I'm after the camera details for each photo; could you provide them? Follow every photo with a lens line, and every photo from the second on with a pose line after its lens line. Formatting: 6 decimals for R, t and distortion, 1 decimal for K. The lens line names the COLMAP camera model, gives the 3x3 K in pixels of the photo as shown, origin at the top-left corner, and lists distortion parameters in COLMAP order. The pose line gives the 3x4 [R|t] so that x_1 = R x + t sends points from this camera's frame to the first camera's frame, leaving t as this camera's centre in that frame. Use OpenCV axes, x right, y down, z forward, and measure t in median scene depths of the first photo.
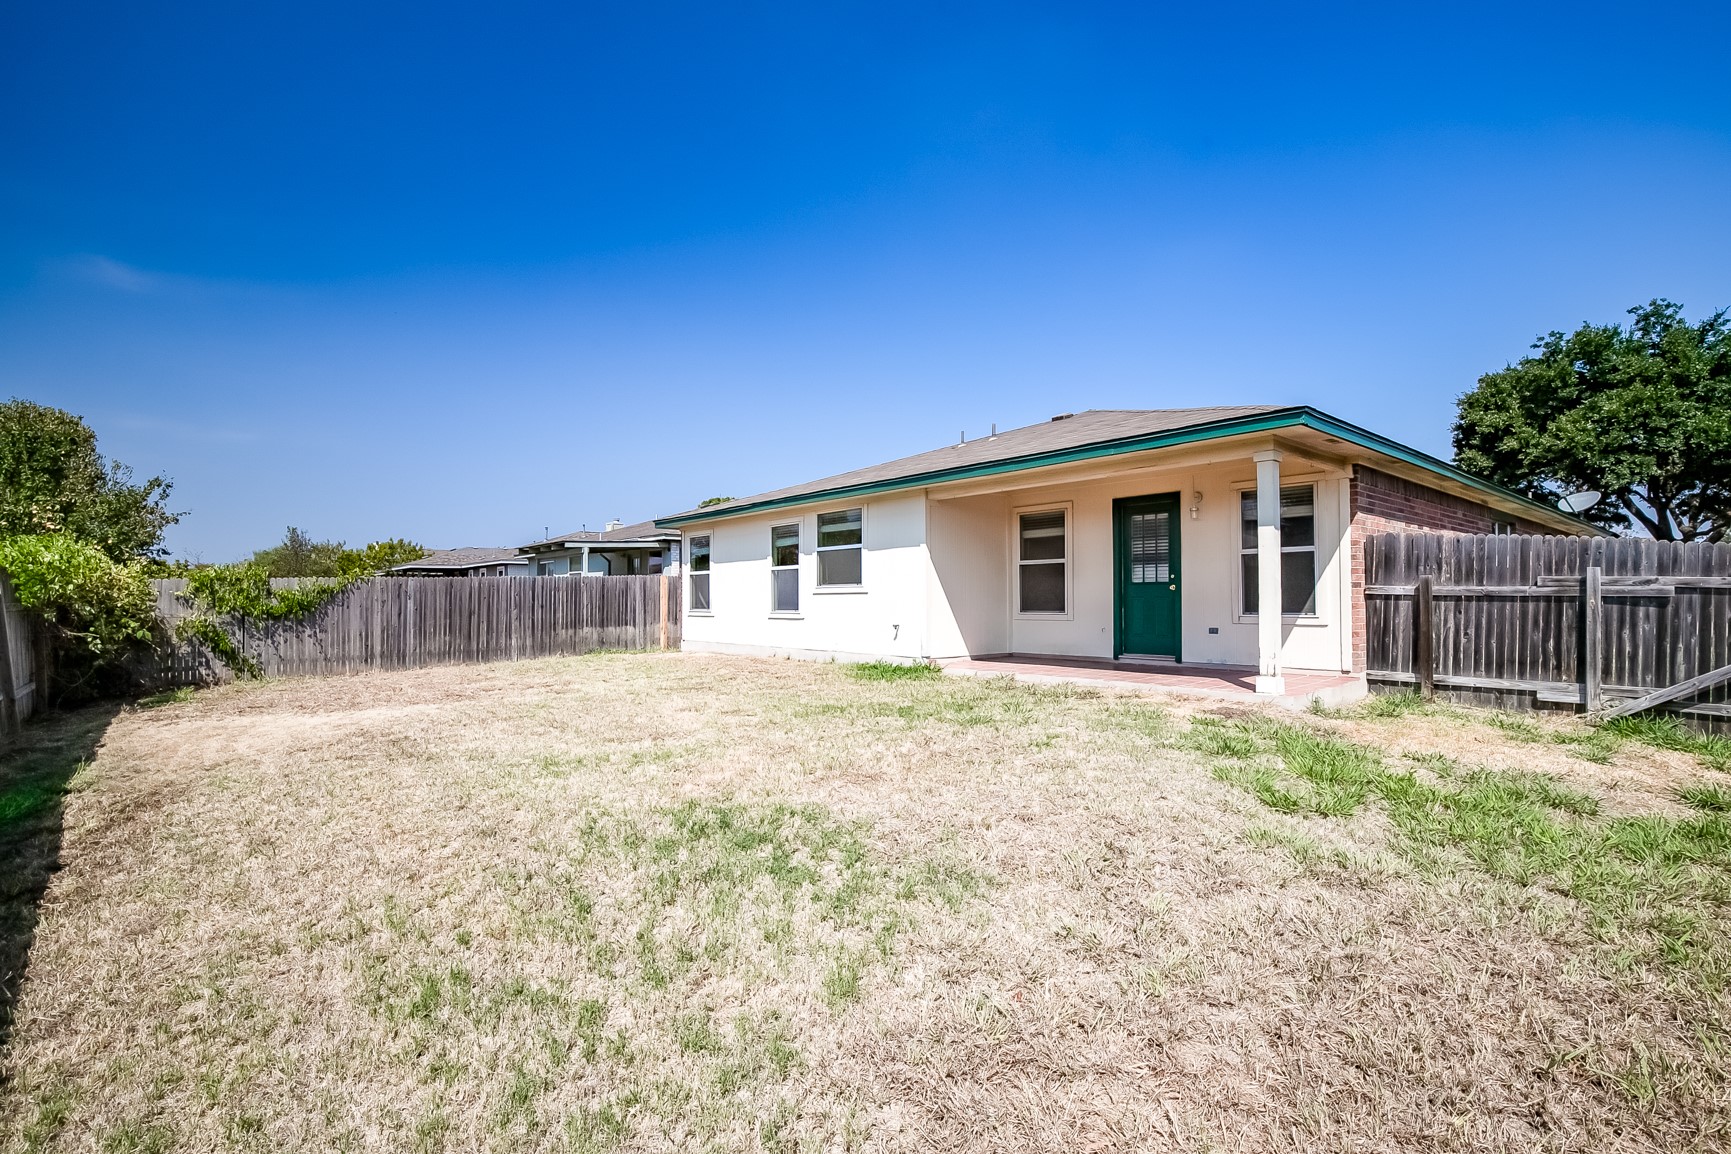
lens RADIAL K [[778.7, 0, 894.4], [0, 778.7, 584.9], [0, 0, 1]] dist [-0.027118, -0.000596]
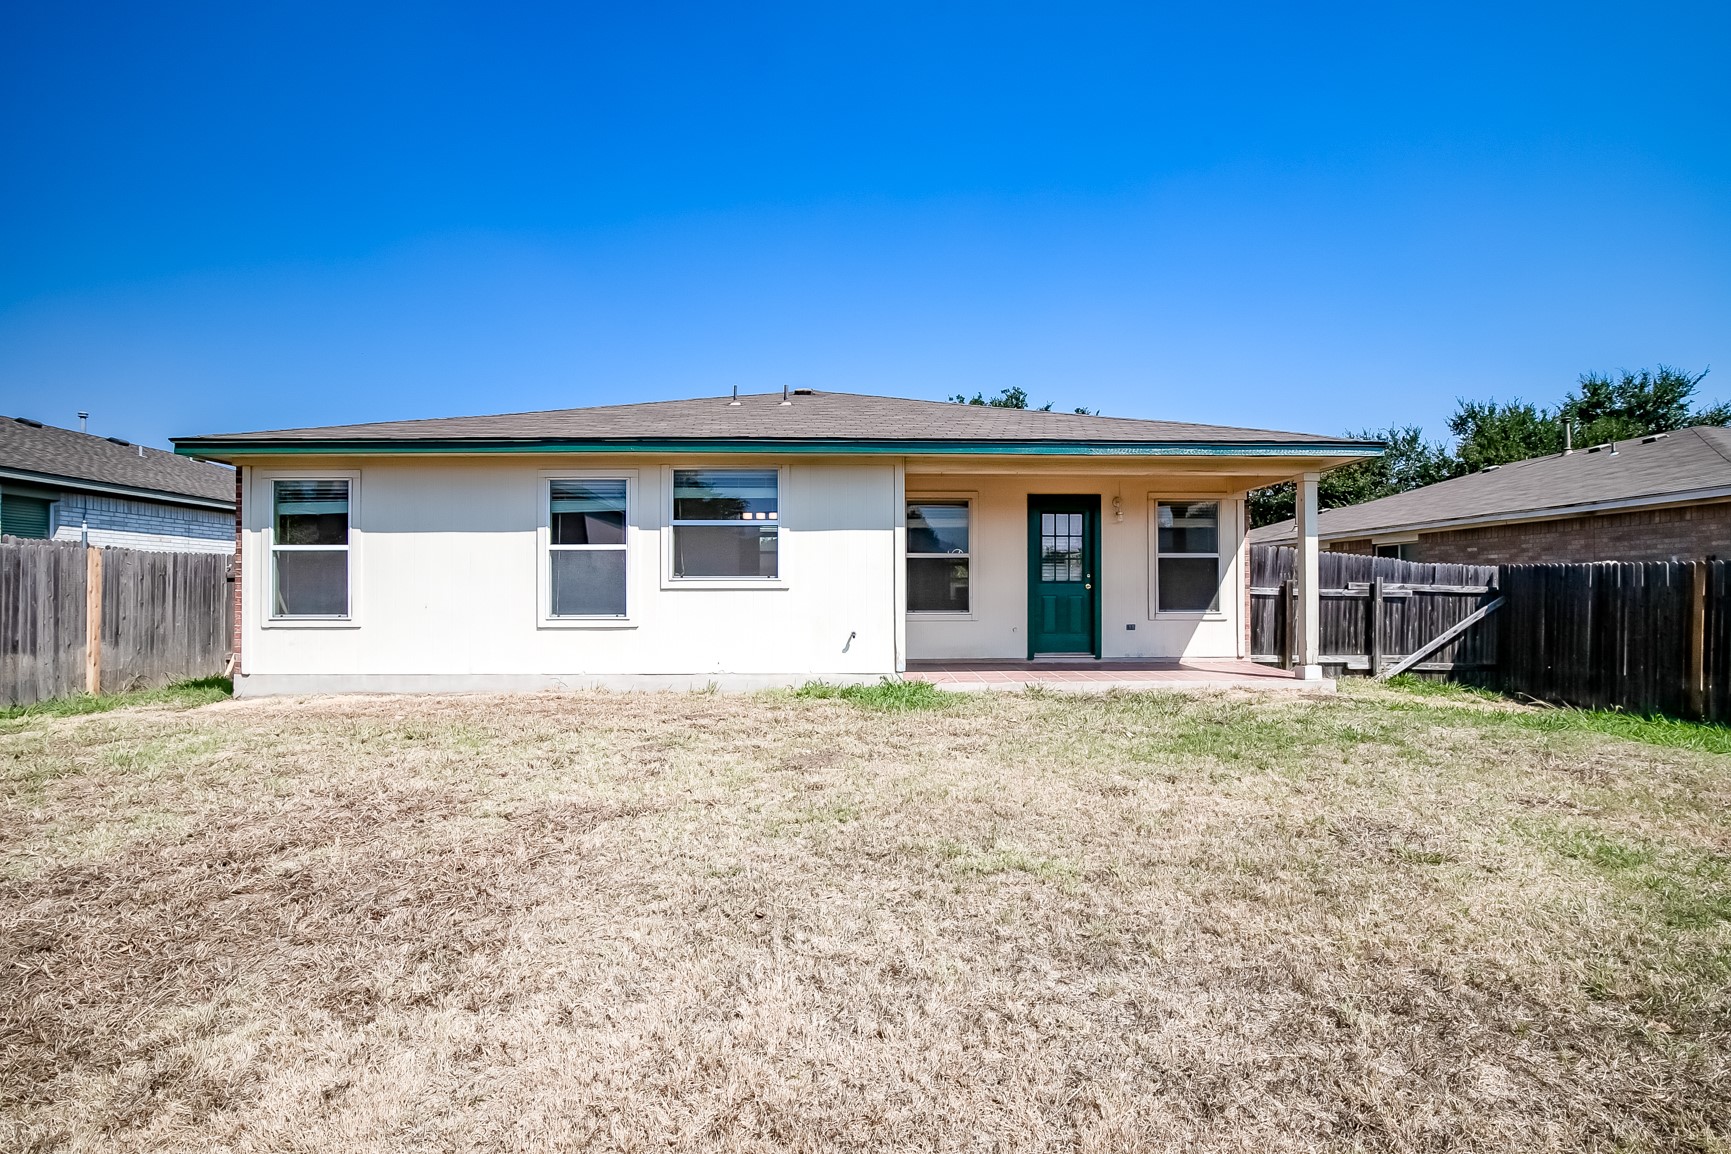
lens RADIAL K [[778.7, 0, 877.4], [0, 778.7, 589.4], [0, 0, 1]] dist [-0.027118, -0.000596]
pose [[0.647162, 0.005956, 0.762329, -0.609199], [-0.015961, 0.999856, 0.005738, 0.005598], [-0.762185, -0.015880, 0.647164, 0.541695]]
